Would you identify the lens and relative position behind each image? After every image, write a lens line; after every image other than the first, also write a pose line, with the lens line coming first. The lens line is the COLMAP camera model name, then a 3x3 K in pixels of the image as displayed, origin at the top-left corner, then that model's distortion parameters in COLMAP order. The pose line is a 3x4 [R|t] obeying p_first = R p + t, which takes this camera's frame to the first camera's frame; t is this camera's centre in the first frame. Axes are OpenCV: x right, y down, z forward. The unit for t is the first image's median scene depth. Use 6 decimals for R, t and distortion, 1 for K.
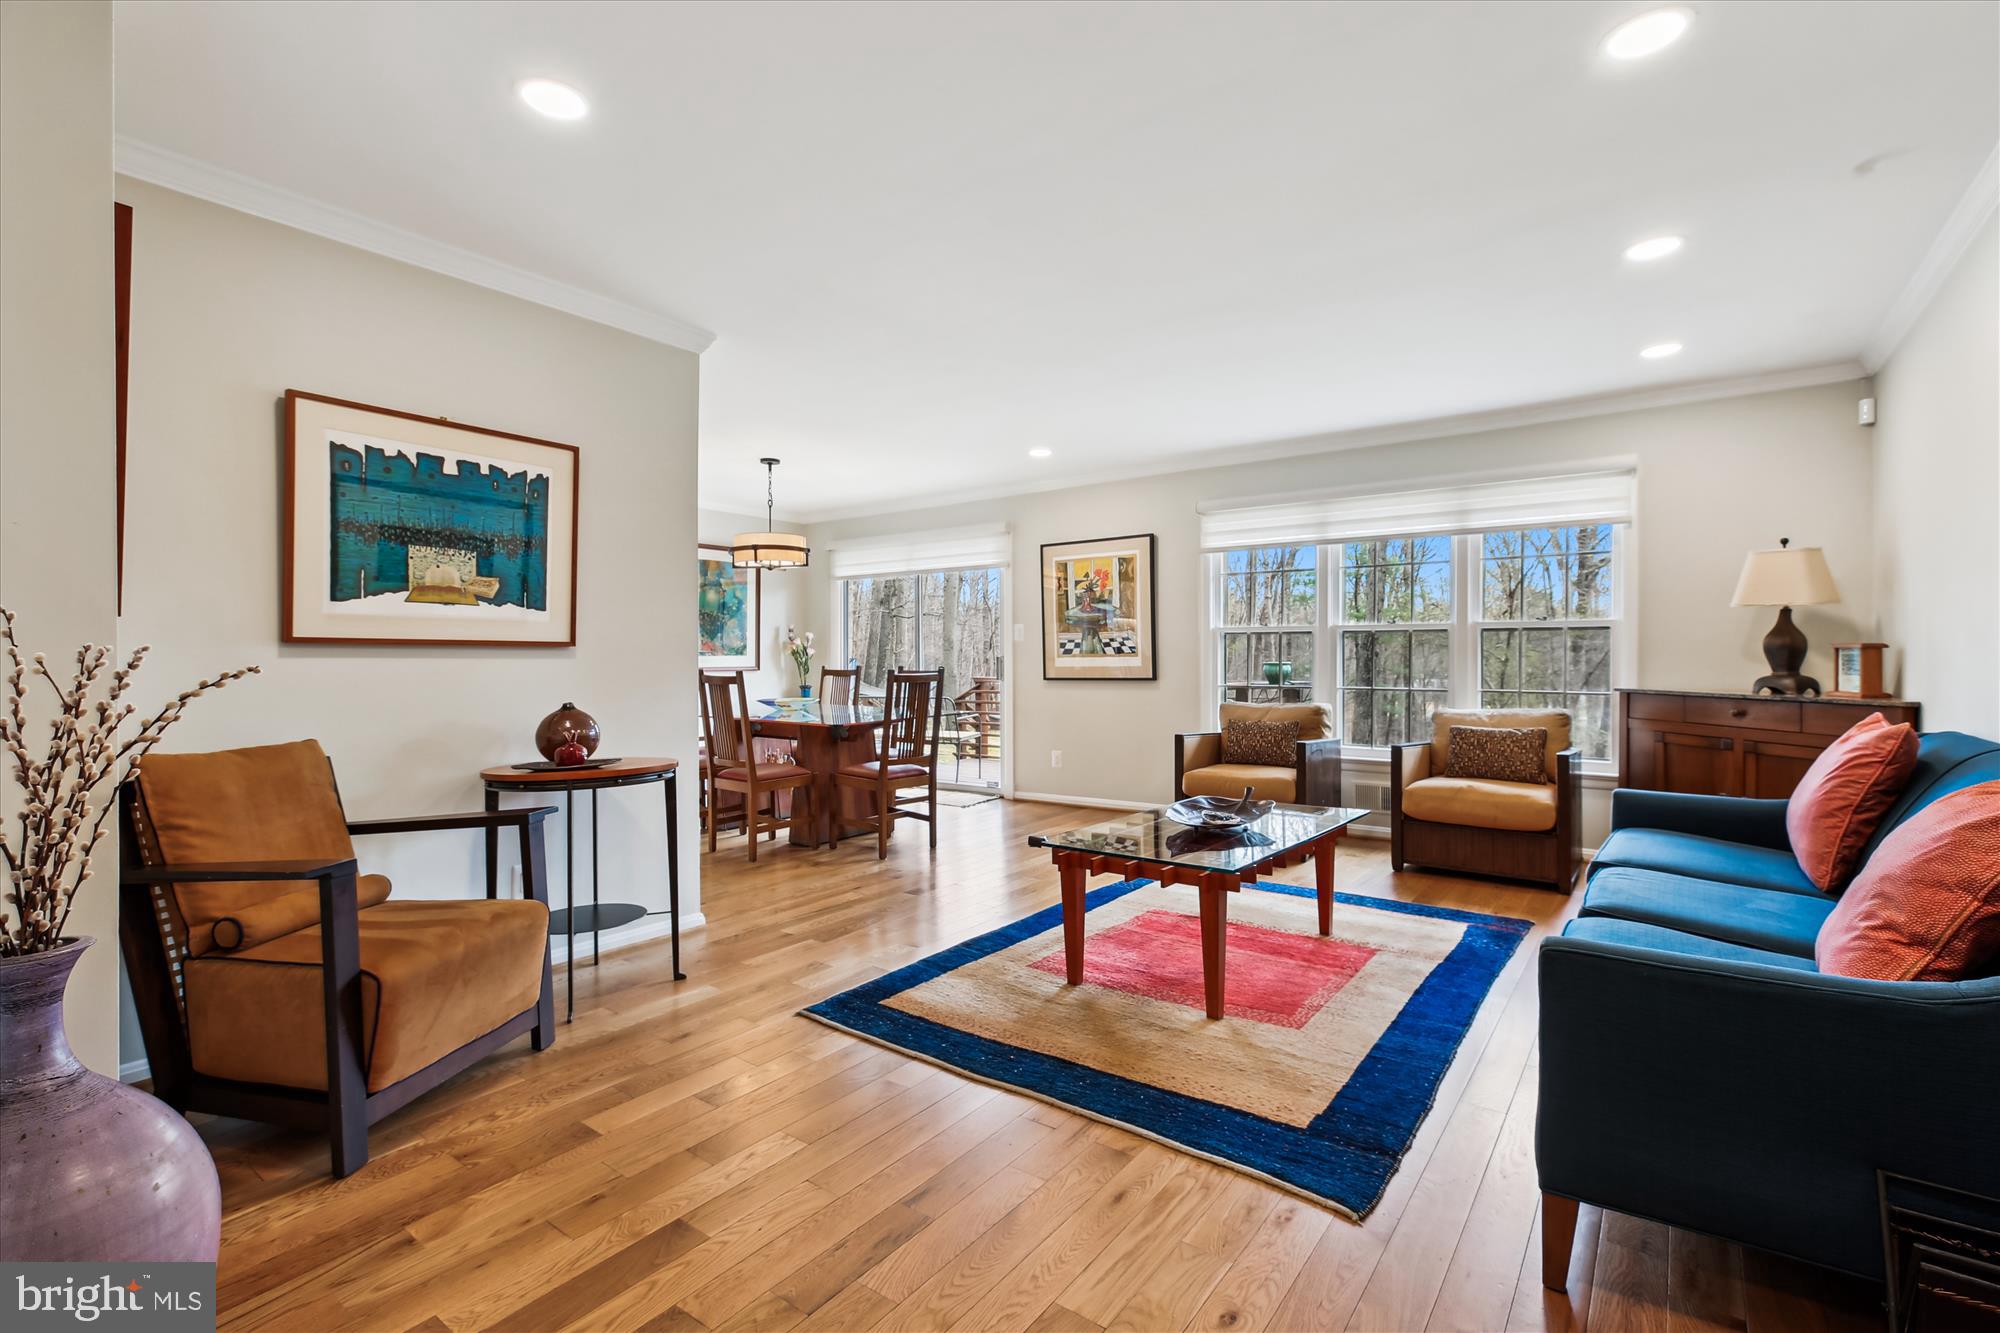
lens RADIAL K [[899.9, 0, 984.3], [0, 899.9, 660.7], [0, 0, 1]] dist [0.001226, 0.000365]
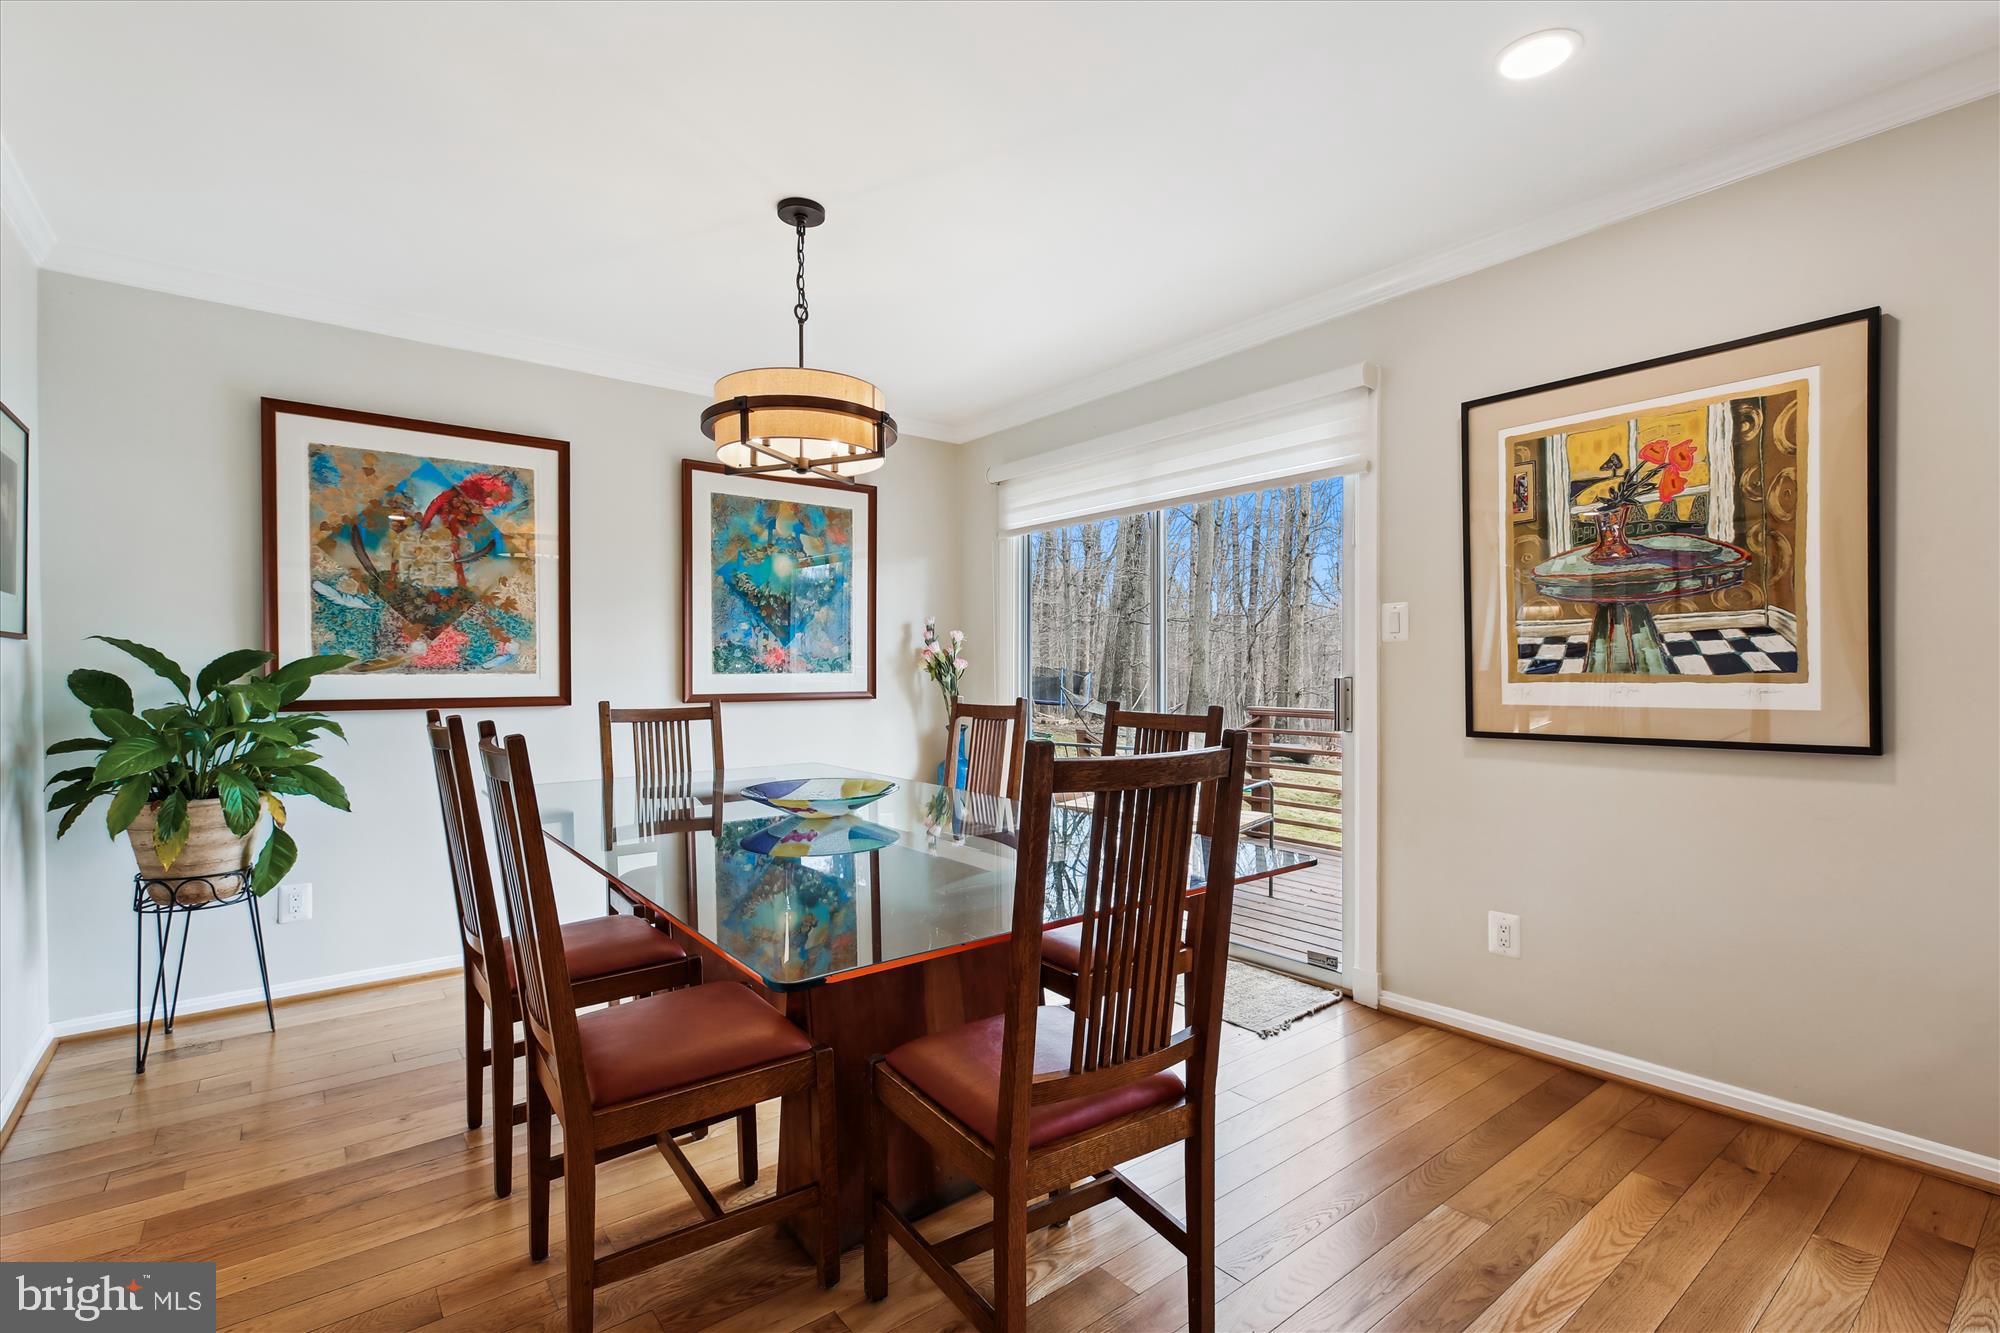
lens RADIAL K [[899.9, 0, 996.0], [0, 899.9, 671.3], [0, 0, 1]] dist [0.001226, 0.000365]
pose [[0.967756, 0.004131, -0.251855, -0.038522], [-0.004895, 0.999985, -0.002410, -0.005985], [0.251841, 0.003565, 0.967762, 0.555629]]
